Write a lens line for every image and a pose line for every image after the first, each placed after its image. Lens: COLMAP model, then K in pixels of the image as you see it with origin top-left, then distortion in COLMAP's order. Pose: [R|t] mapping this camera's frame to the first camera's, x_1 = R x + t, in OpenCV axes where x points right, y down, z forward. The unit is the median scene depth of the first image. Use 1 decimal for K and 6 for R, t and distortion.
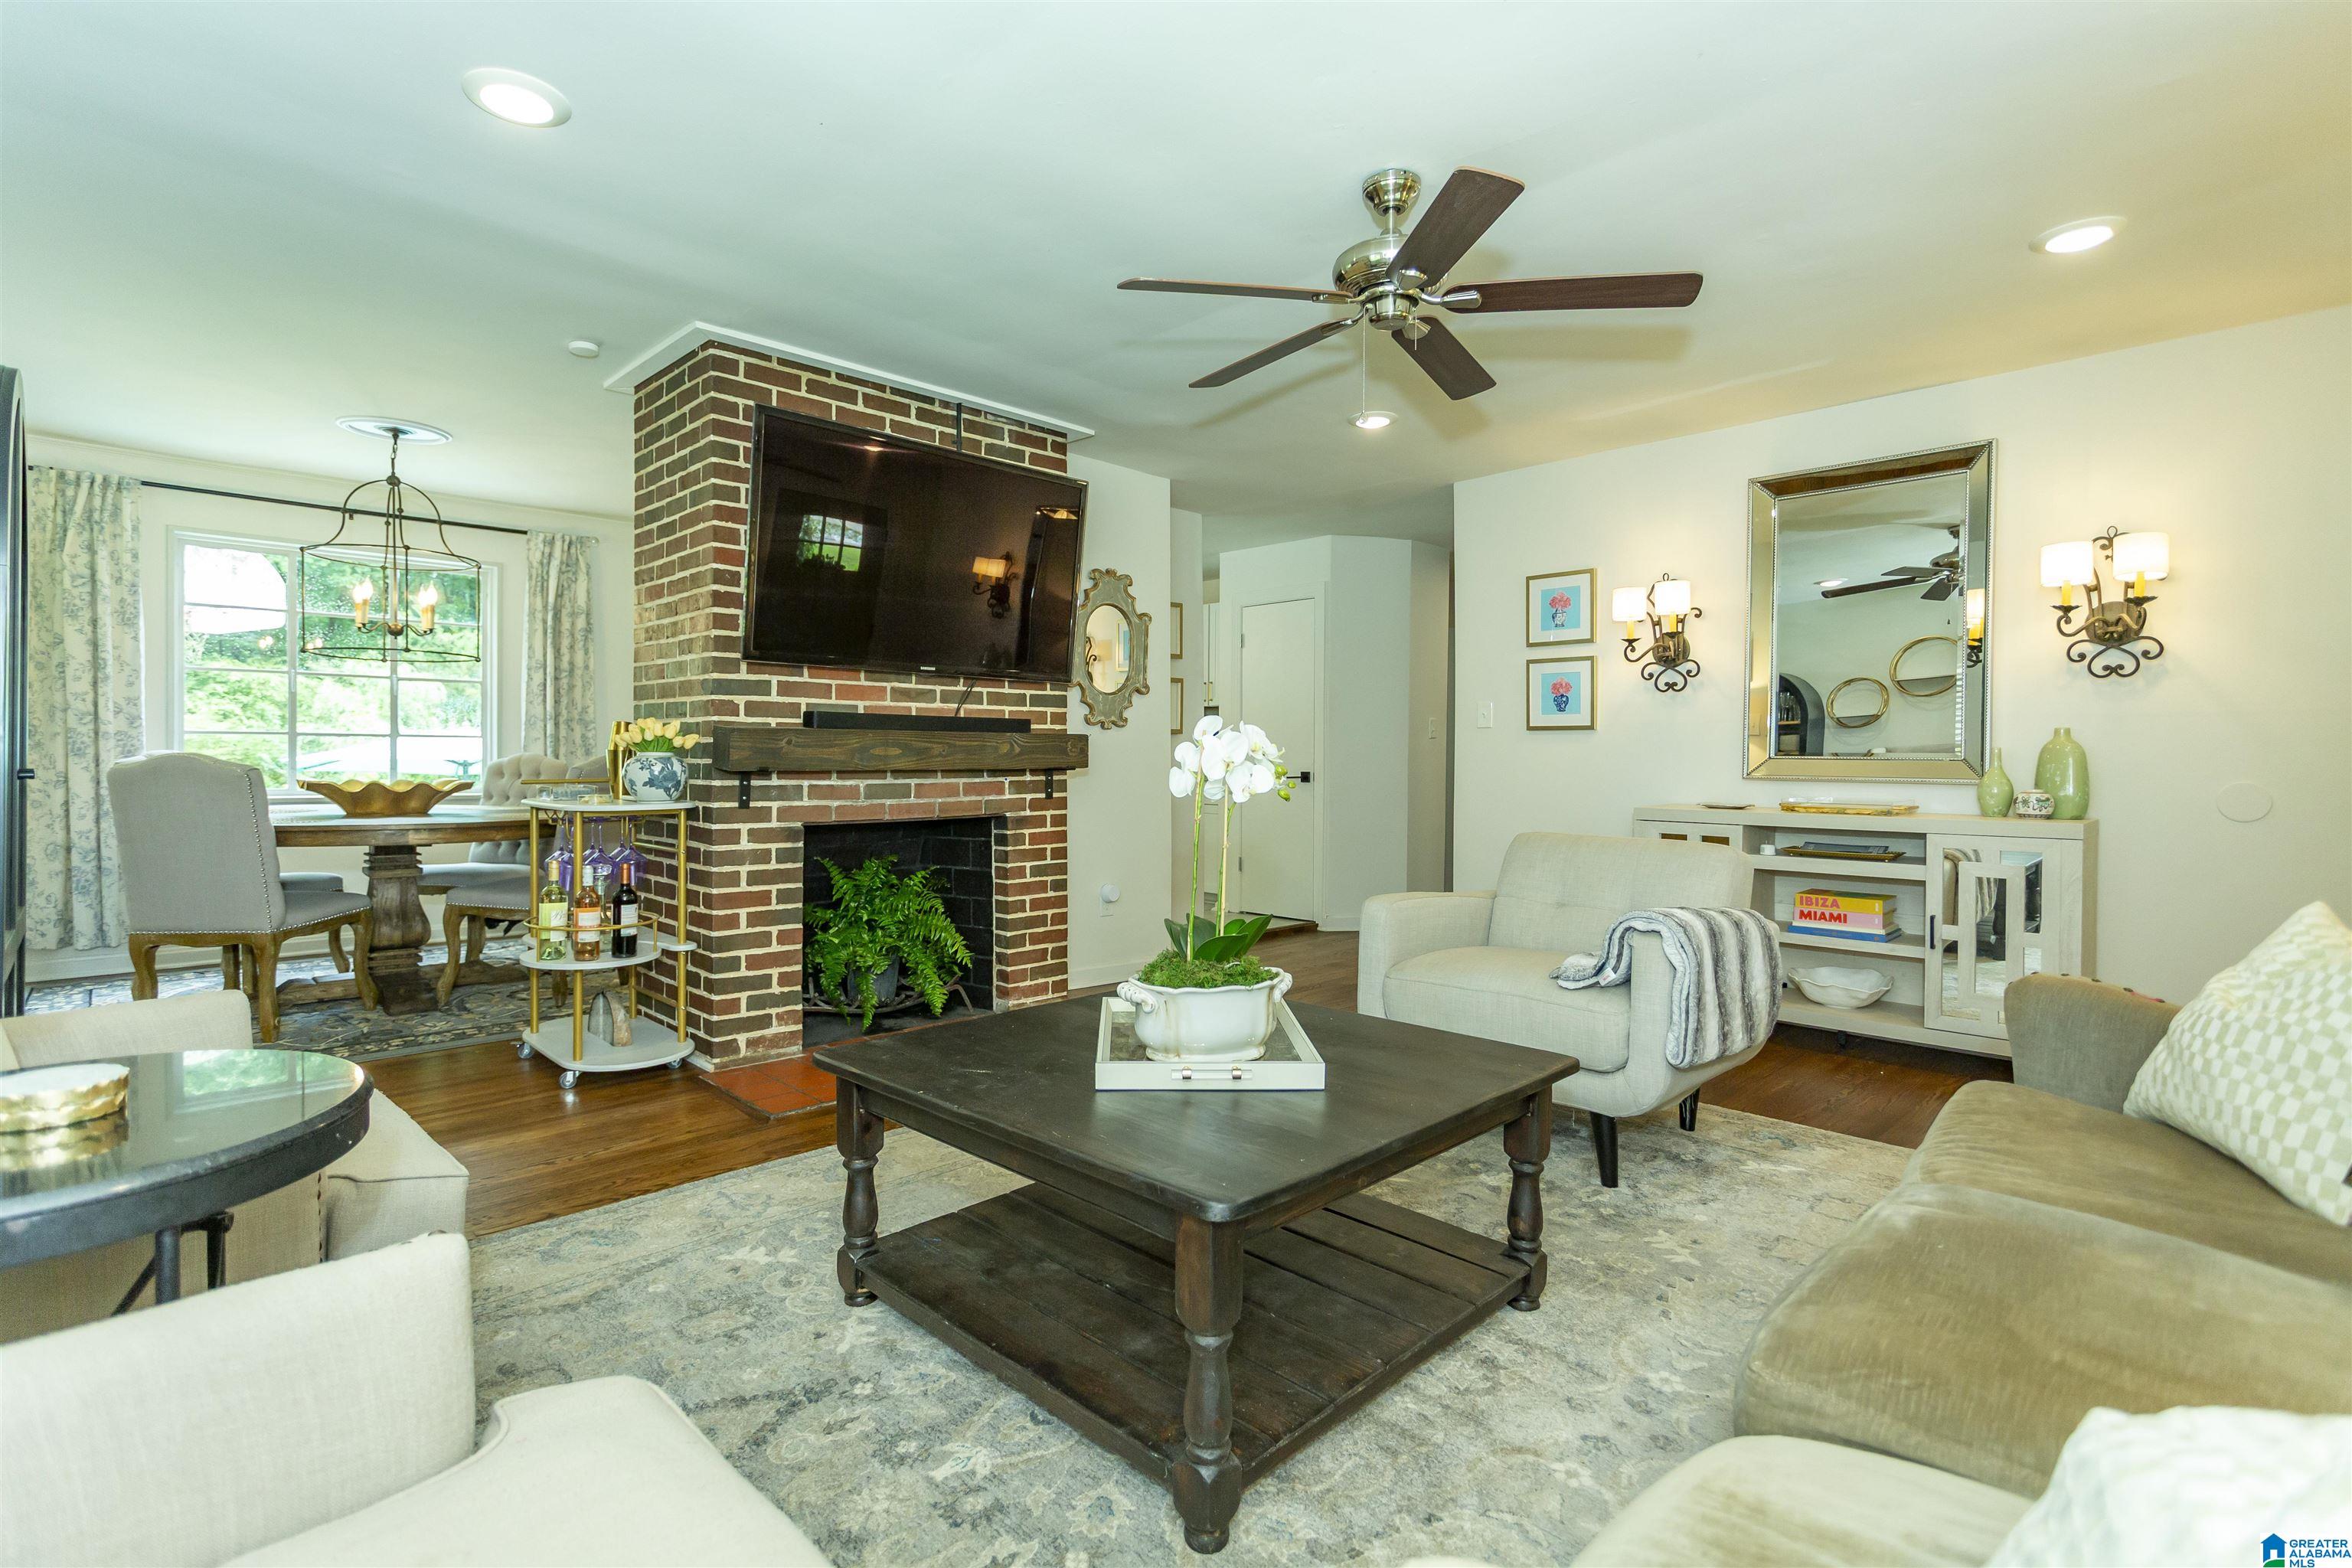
lens RADIAL K [[1118.1, 0, 1177.6], [0, 1118.1, 763.9], [0, 0, 1]] dist [0.004531, 0.000964]
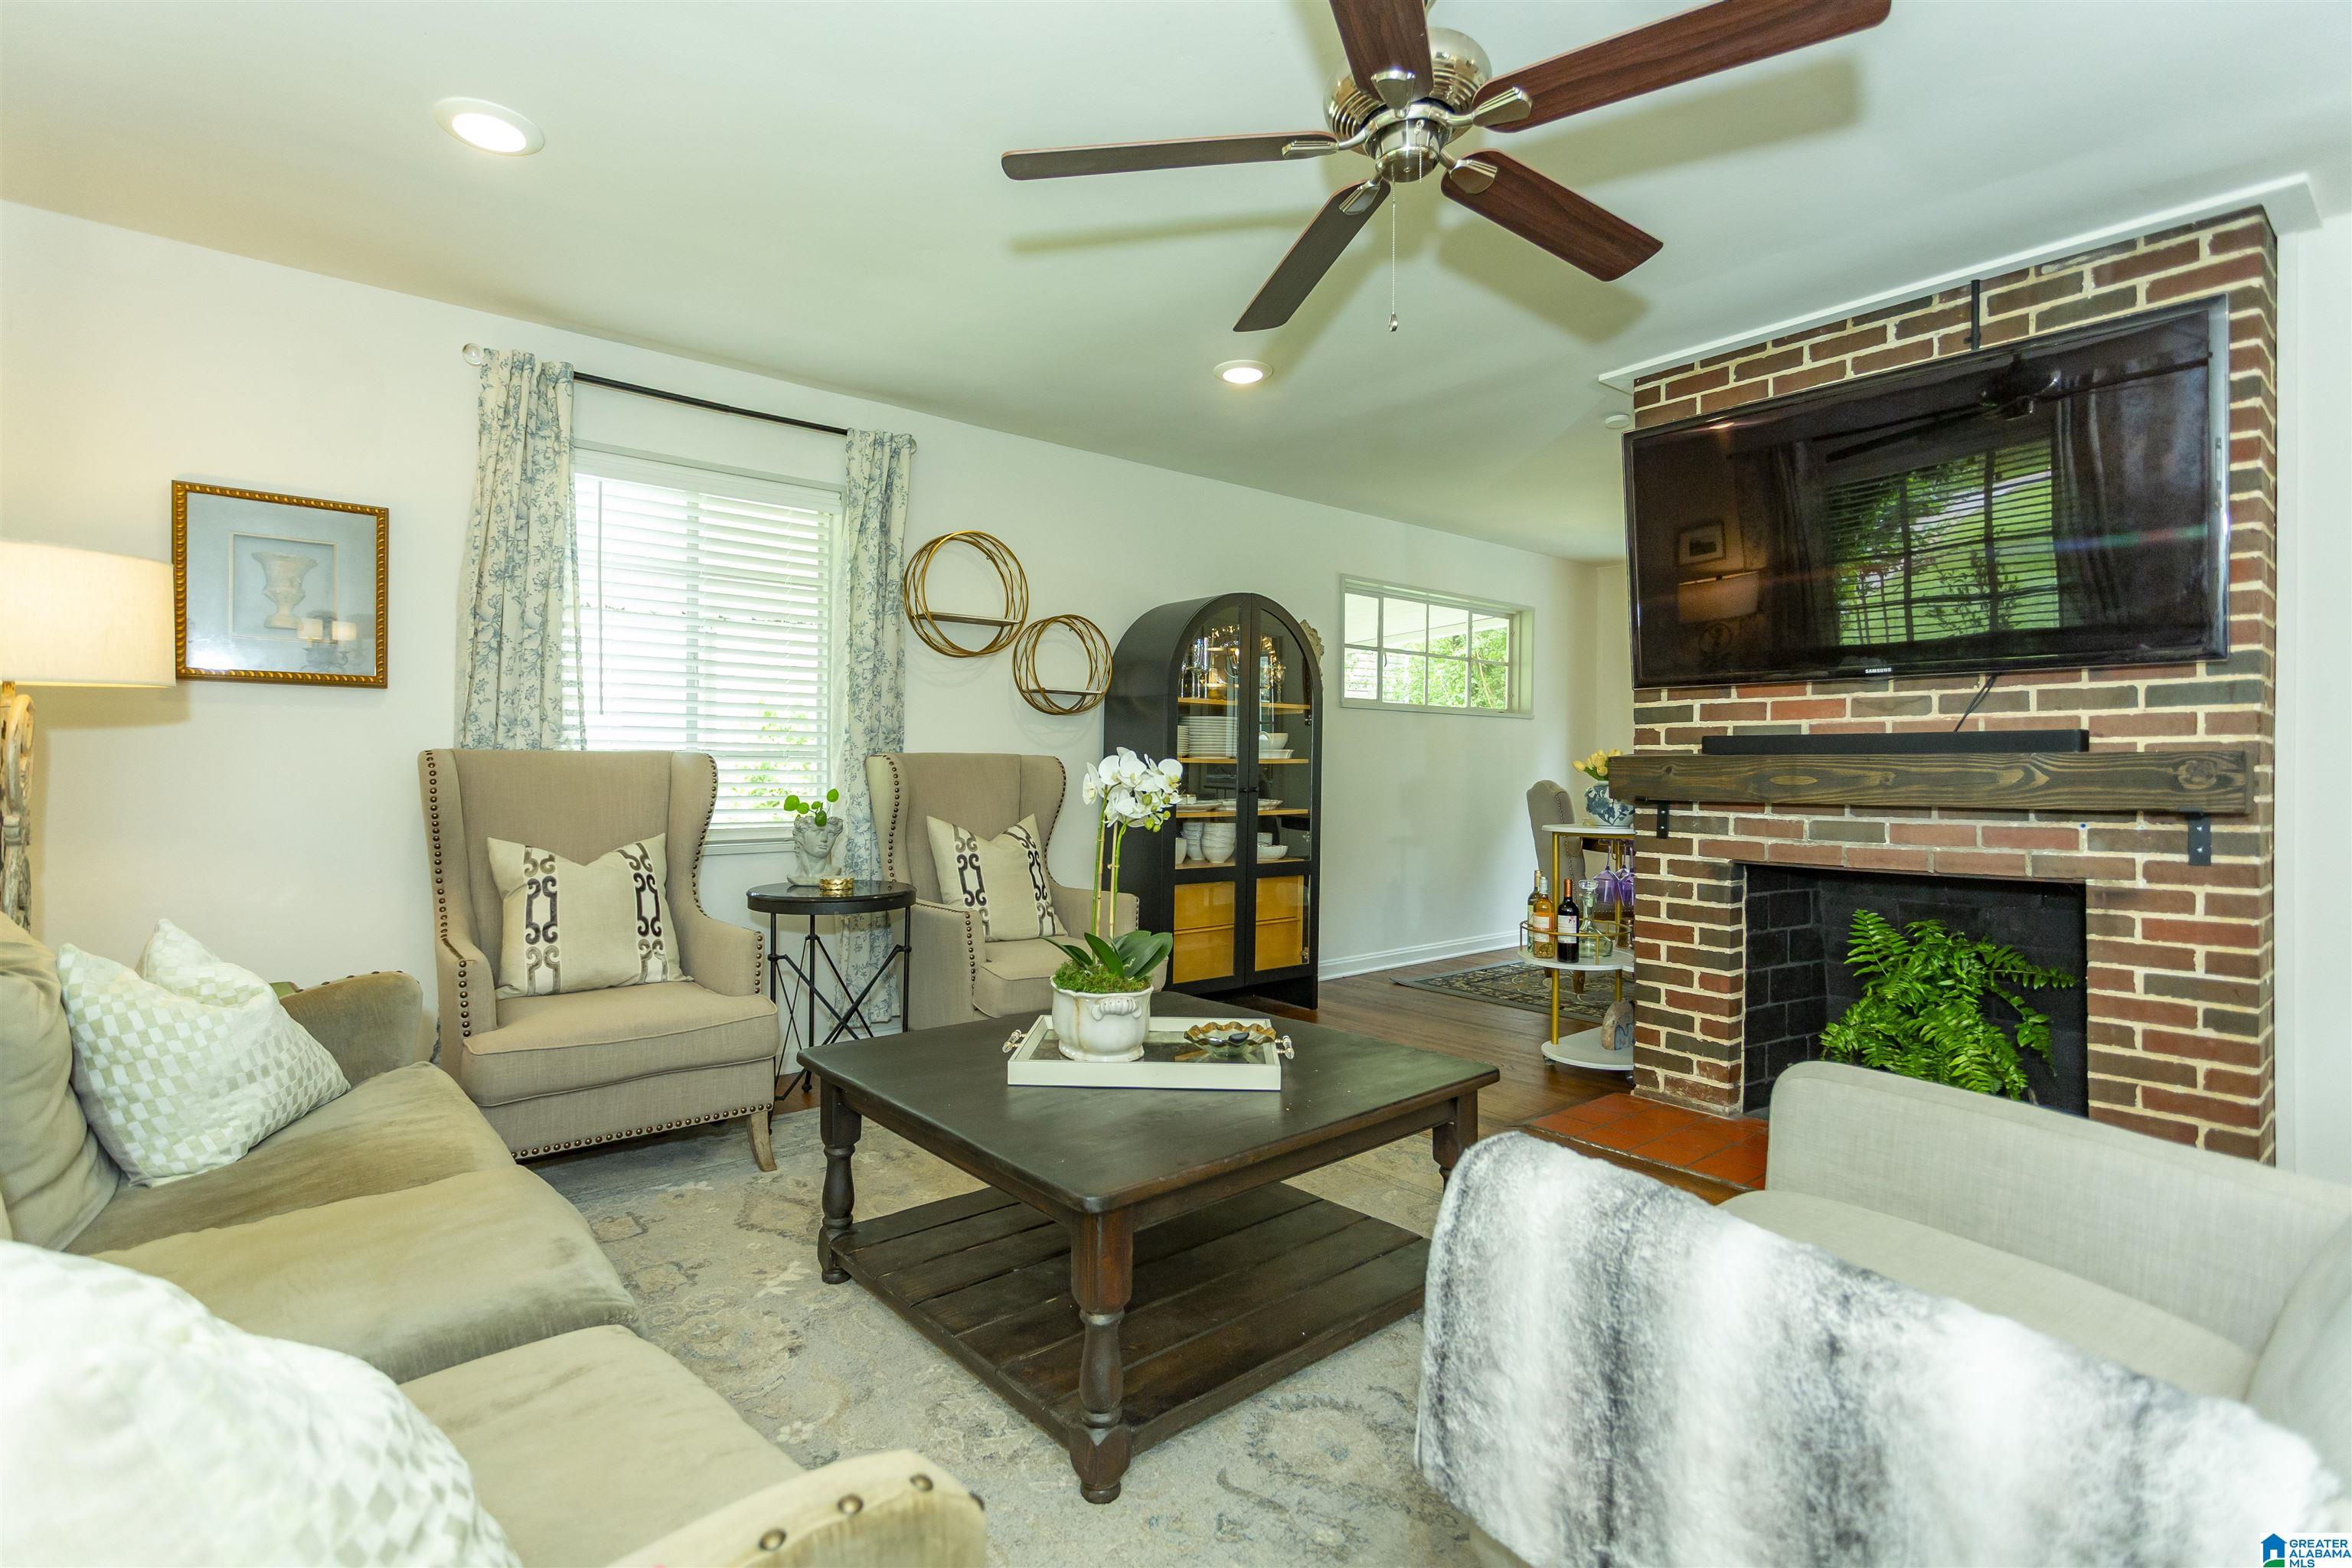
lens RADIAL K [[1118.1, 0, 1138.6], [0, 1118.1, 766.6], [0, 0, 1]] dist [0.004531, 0.000964]
pose [[-0.098979, -0.009763, -0.995042, 0.594490], [-0.013012, 0.999879, -0.008516, -0.008126], [0.995004, 0.012105, -0.099094, 0.600890]]
